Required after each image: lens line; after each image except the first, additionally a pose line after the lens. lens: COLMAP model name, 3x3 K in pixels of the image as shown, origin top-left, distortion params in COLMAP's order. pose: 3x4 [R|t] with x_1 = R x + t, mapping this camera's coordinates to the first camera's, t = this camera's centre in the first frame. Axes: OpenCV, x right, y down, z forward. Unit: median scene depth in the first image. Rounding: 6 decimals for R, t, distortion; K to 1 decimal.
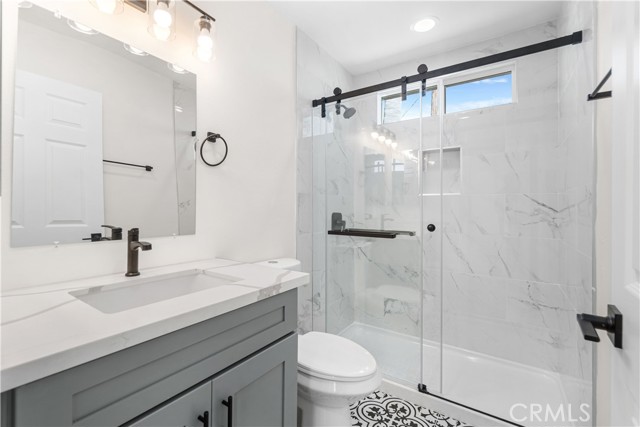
lens RADIAL K [[282.4, 0, 306.5], [0, 282.4, 207.3], [0, 0, 1]] dist [-0.005444, 0.002403]
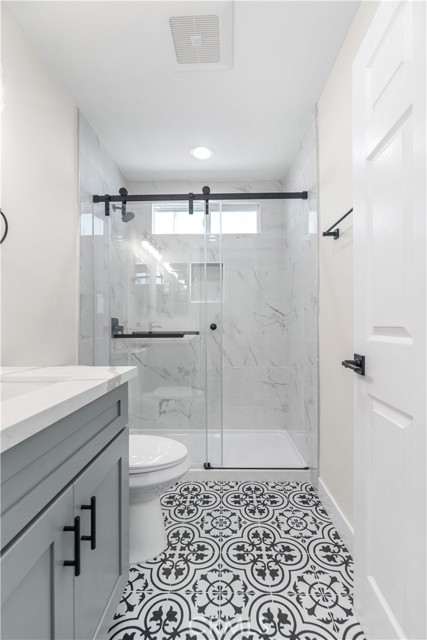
lens RADIAL K [[282.4, 0, 213.5], [0, 282.4, 321.9], [0, 0, 1]] dist [-0.005444, 0.002403]
pose [[0.833527, -0.003323, 0.552469, -0.177006], [0.005849, 0.999979, -0.002811, 0.046711], [-0.552448, 0.005574, 0.833529, 0.014465]]
